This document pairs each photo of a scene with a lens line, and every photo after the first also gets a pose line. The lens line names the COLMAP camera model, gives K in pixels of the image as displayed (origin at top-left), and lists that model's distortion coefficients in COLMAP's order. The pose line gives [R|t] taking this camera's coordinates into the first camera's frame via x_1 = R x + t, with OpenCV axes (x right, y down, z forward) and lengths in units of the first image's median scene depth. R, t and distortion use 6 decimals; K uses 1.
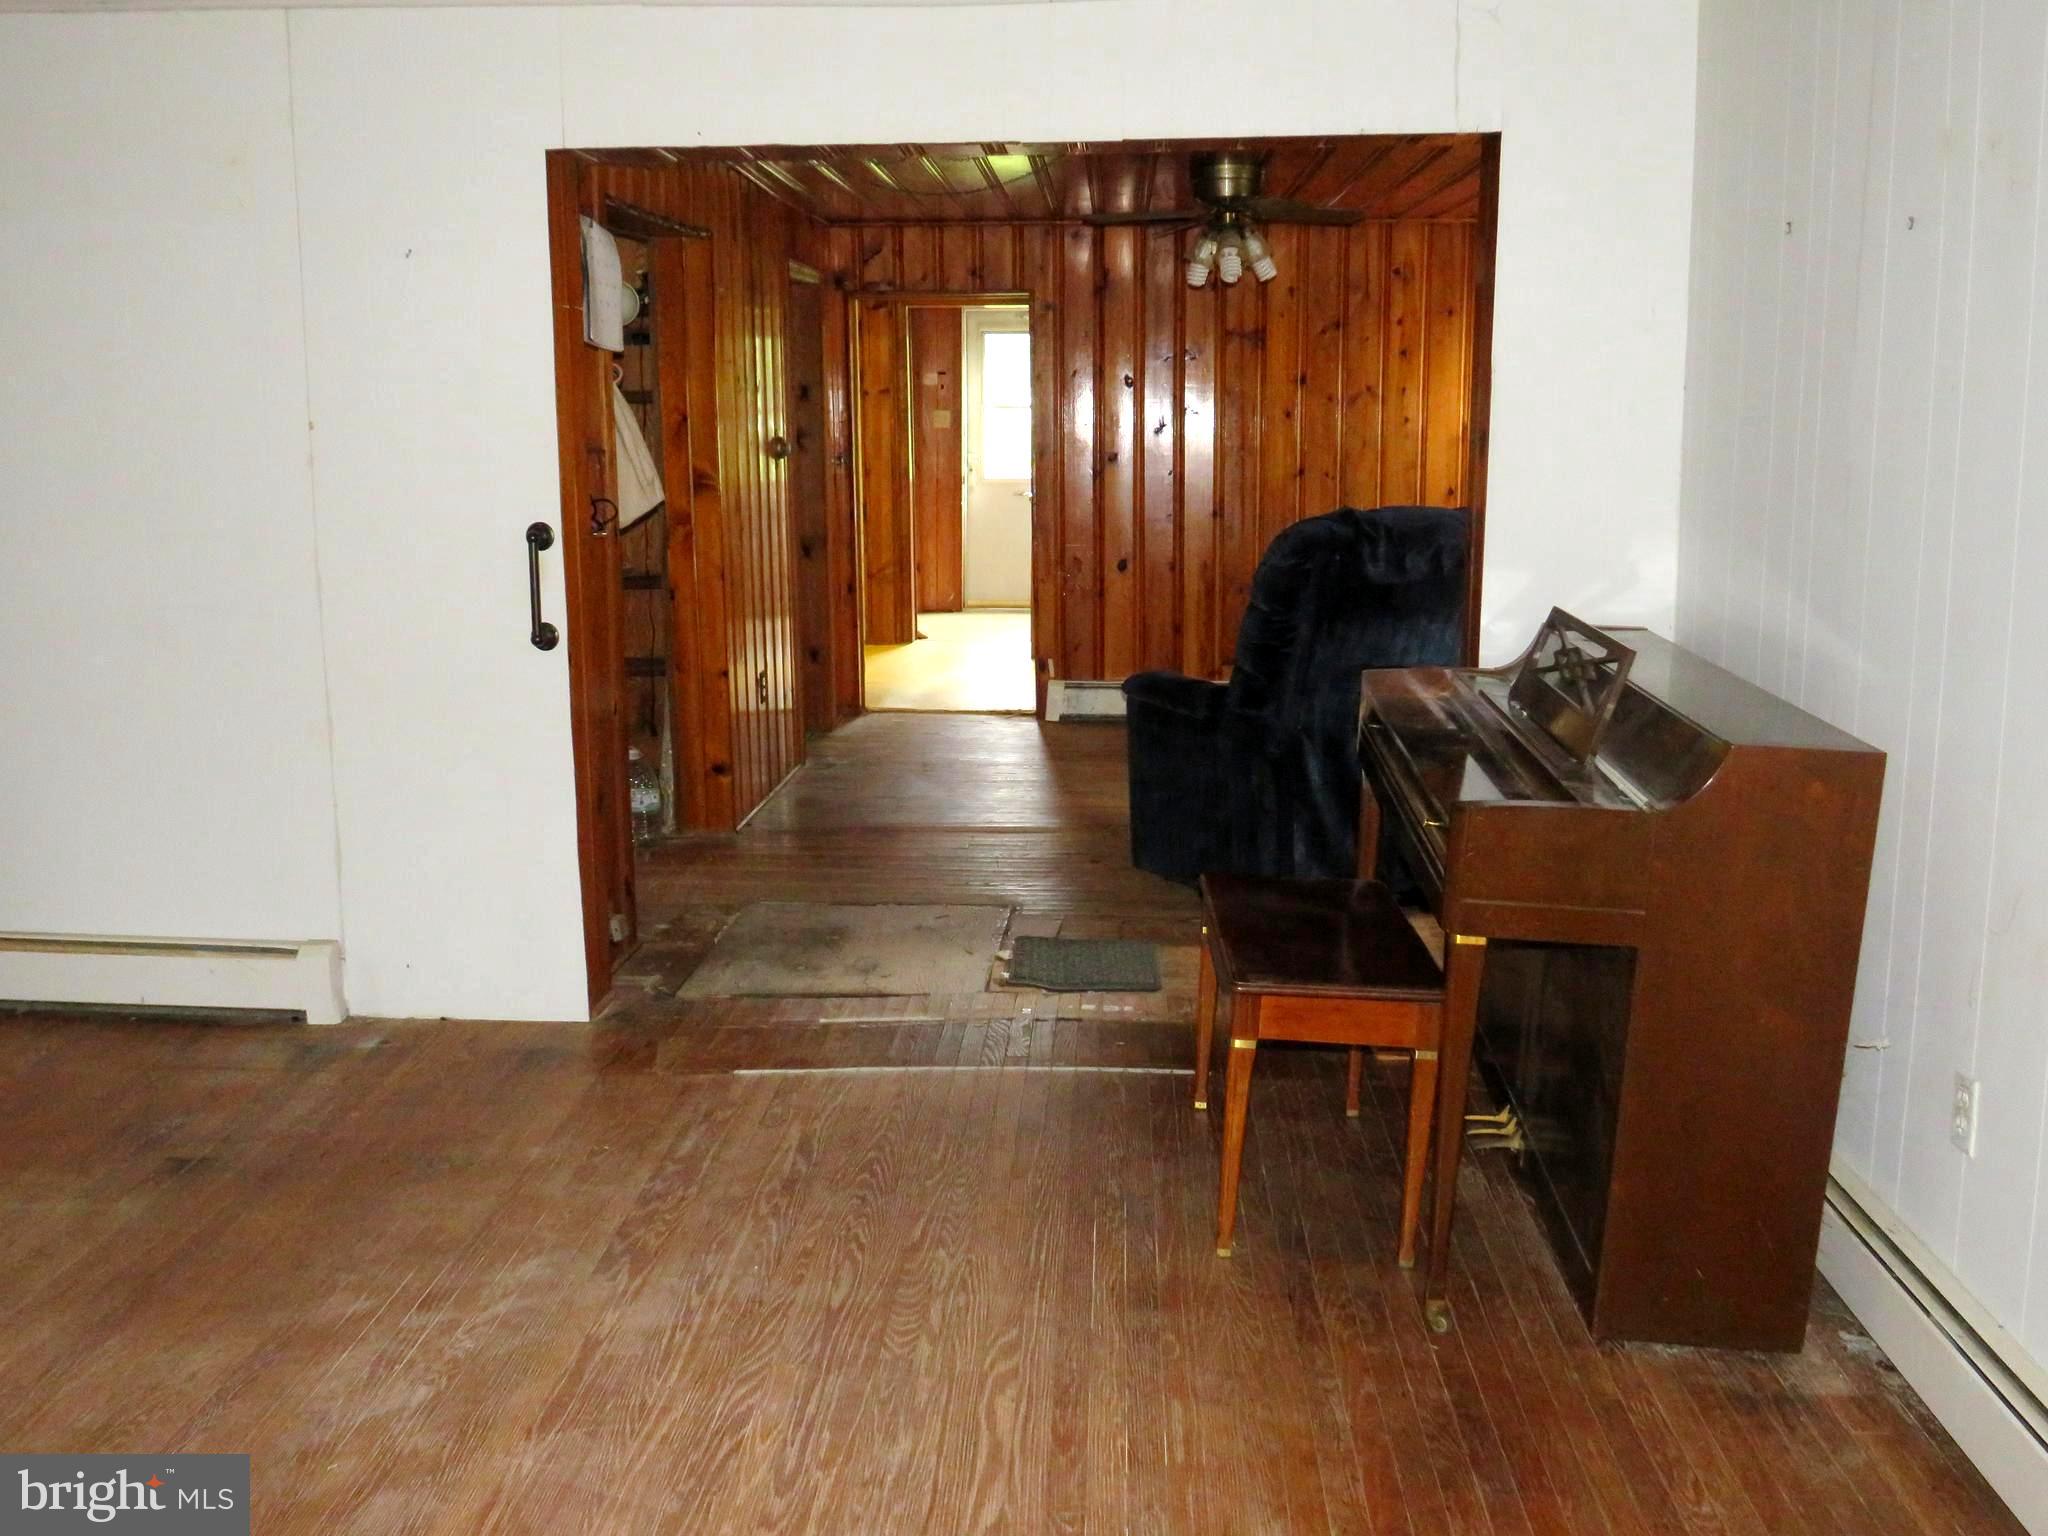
lens RADIAL K [[1842.4, 0, 1023.9], [0, 1842.4, 738.2], [0, 0, 1]] dist [-0.044256, 0.011221]
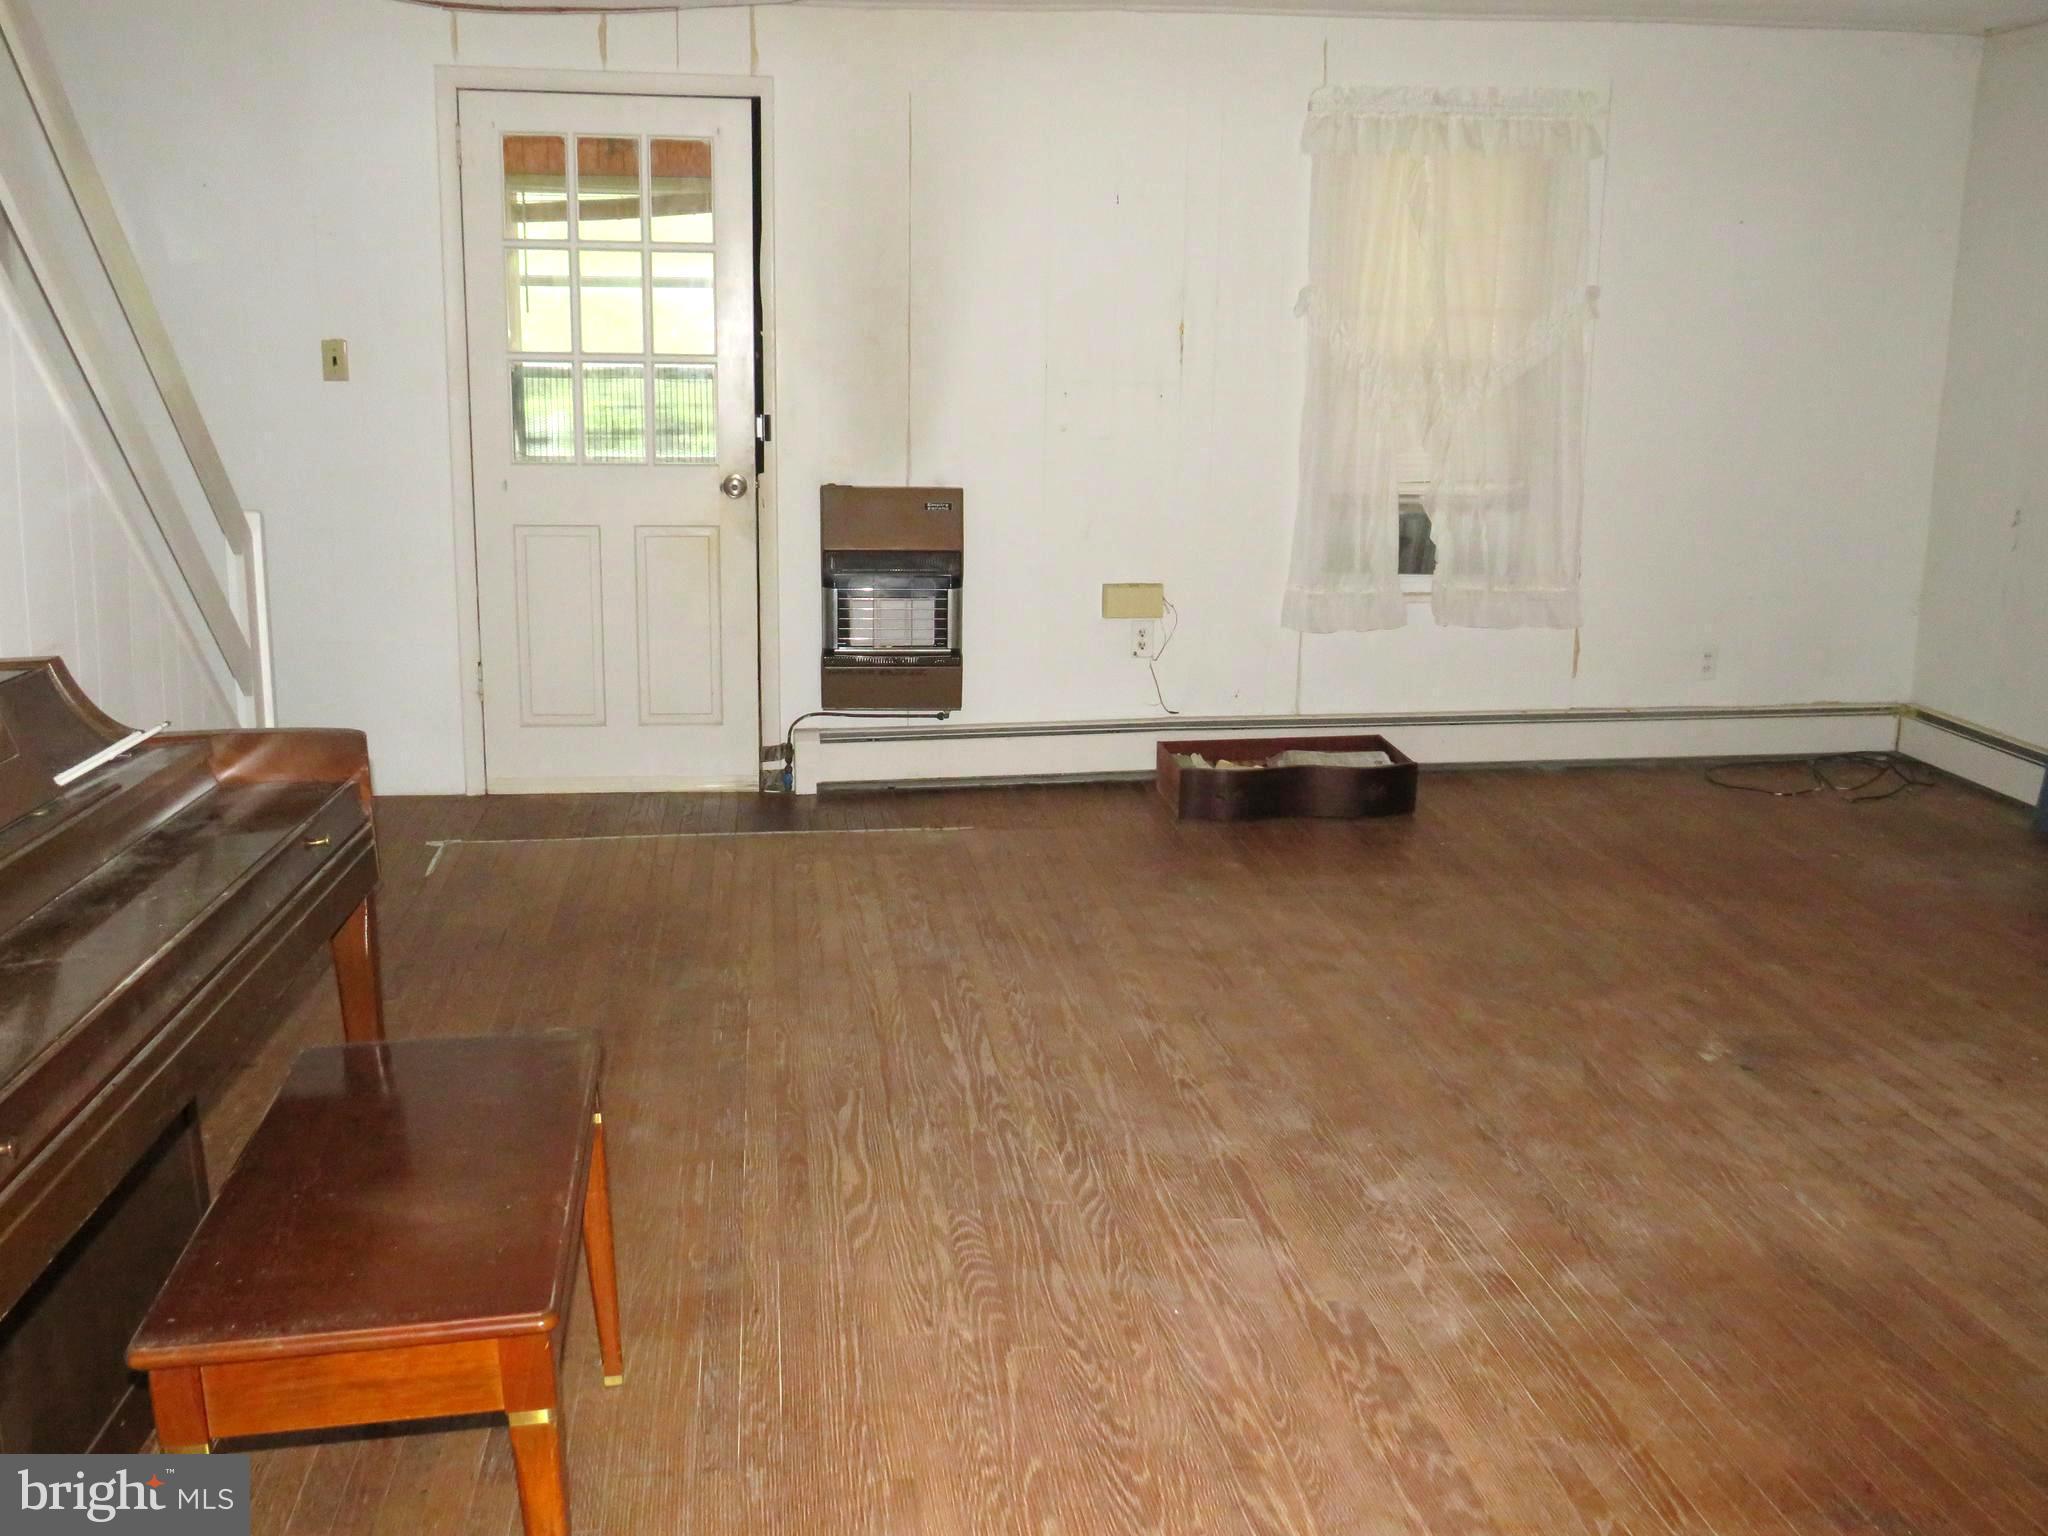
lens RADIAL K [[1877.8, 0, 1024.8], [0, 1877.8, 776.2], [0, 0, 1]] dist [0.004532, 0.004082]
pose [[-0.982433, 0.023393, -0.185142, 0.071728], [-0.050111, 0.922604, 0.382480, -0.245168], [0.179760, 0.385039, -0.905225, 1.510841]]
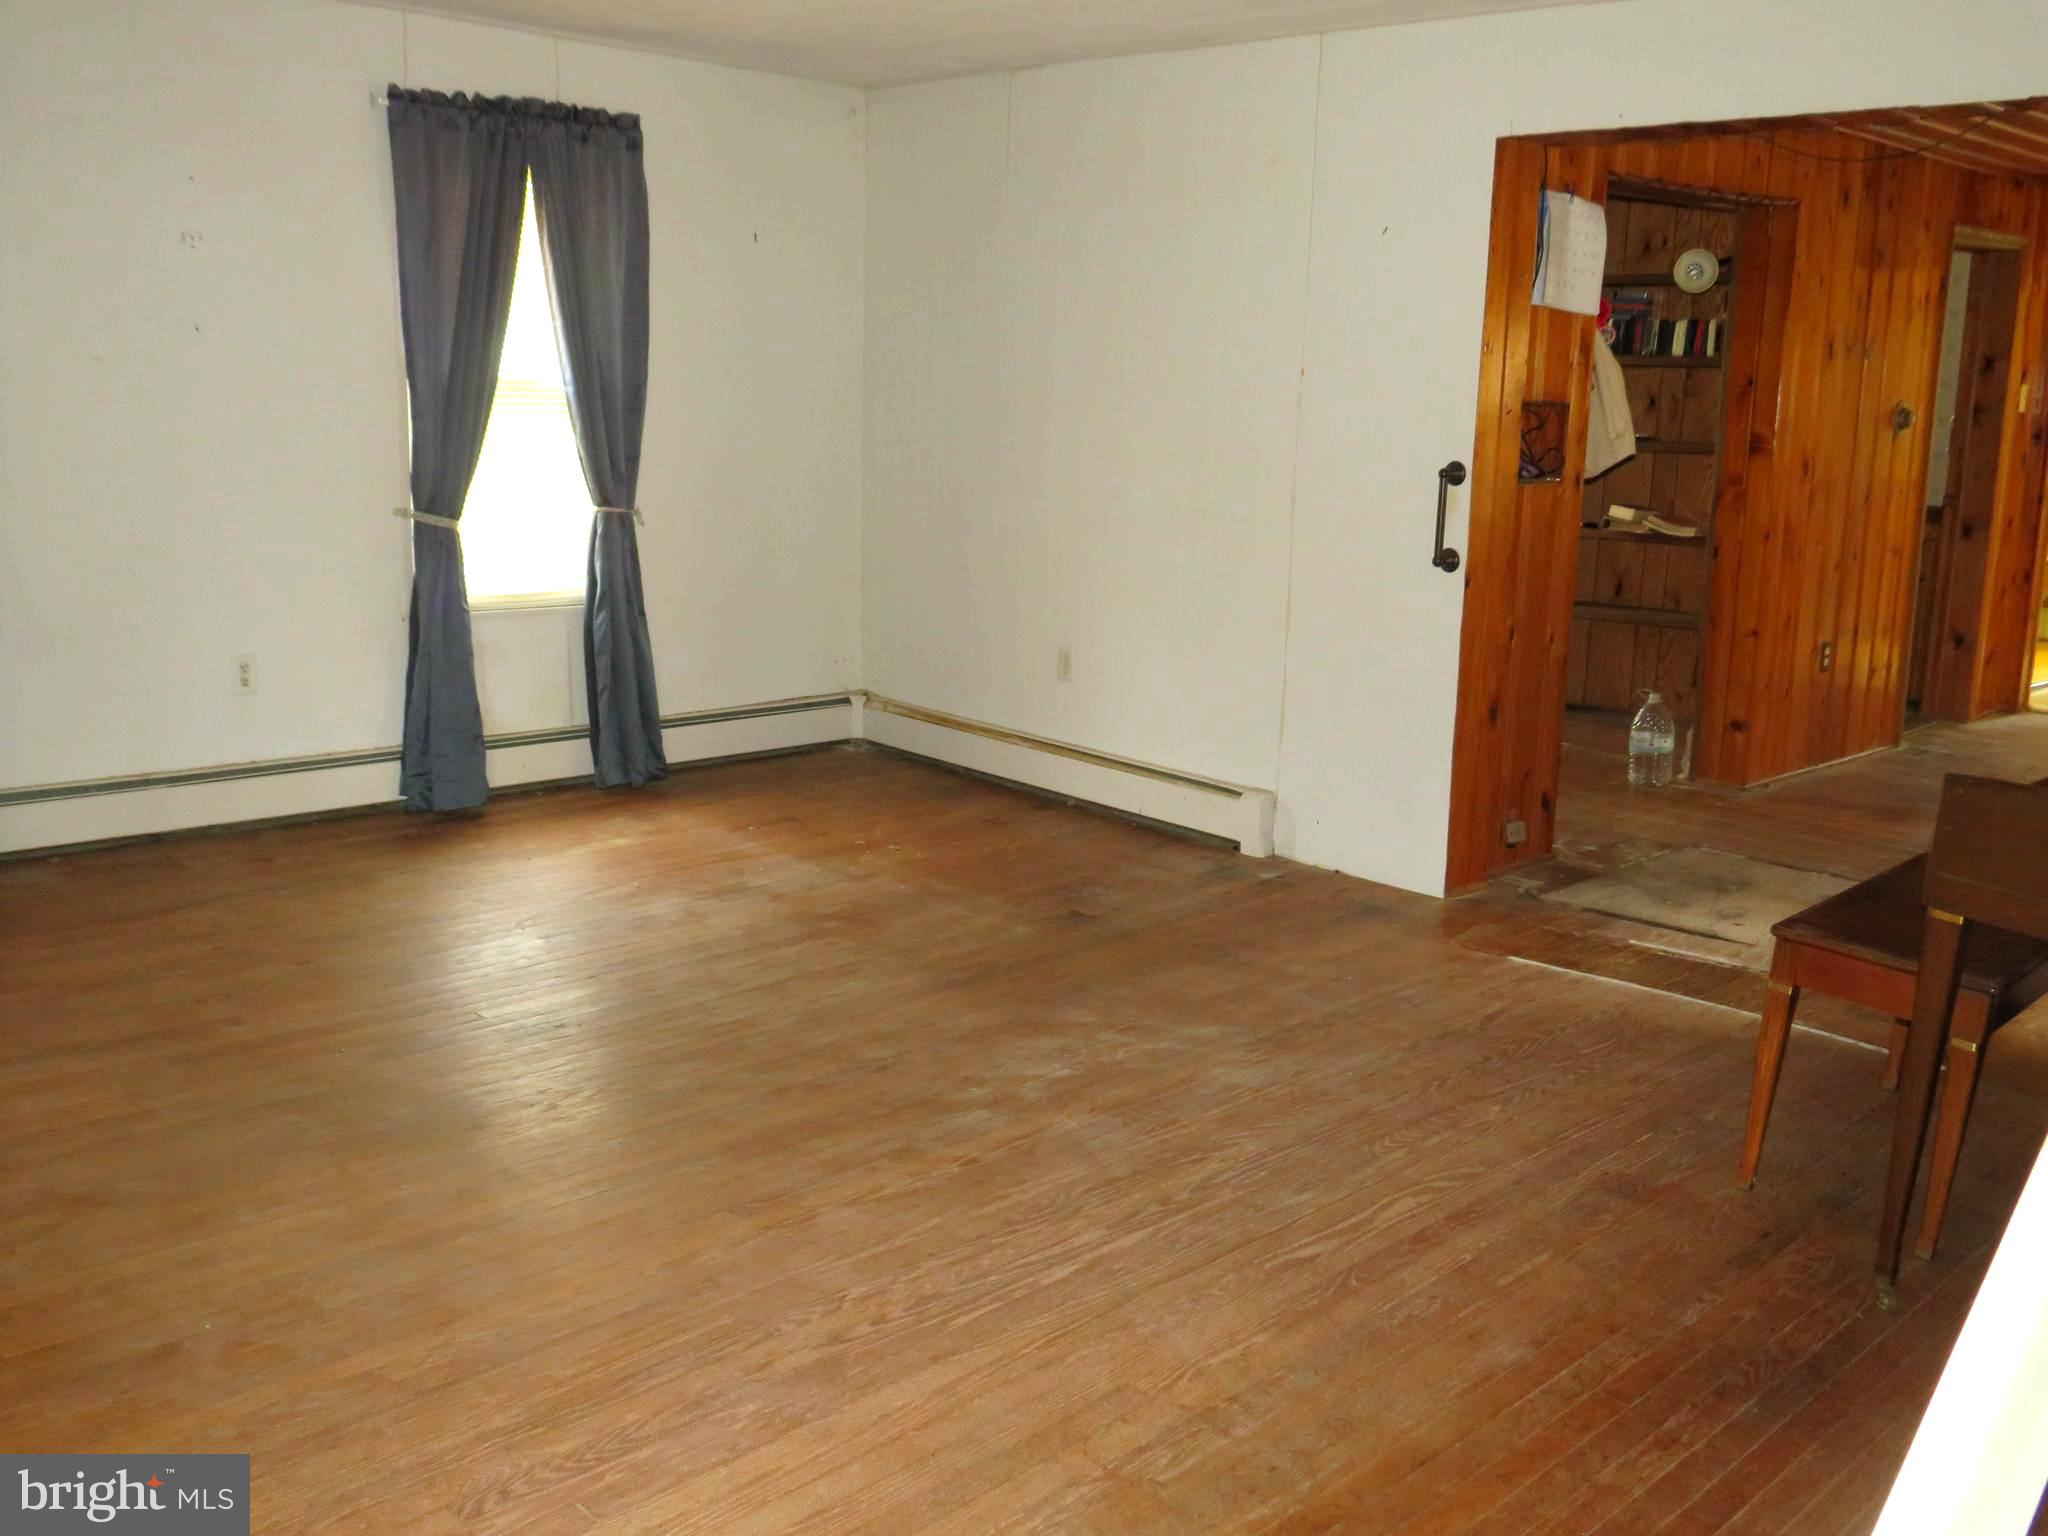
lens RADIAL K [[1842.4, 0, 1023.9], [0, 1842.4, 738.2], [0, 0, 1]] dist [-0.044256, 0.011221]
pose [[0.729382, 0.152402, -0.666915, 0.420383], [-0.141453, 0.987400, 0.070937, 0.014153], [0.669323, 0.042598, 0.741749, -0.042569]]
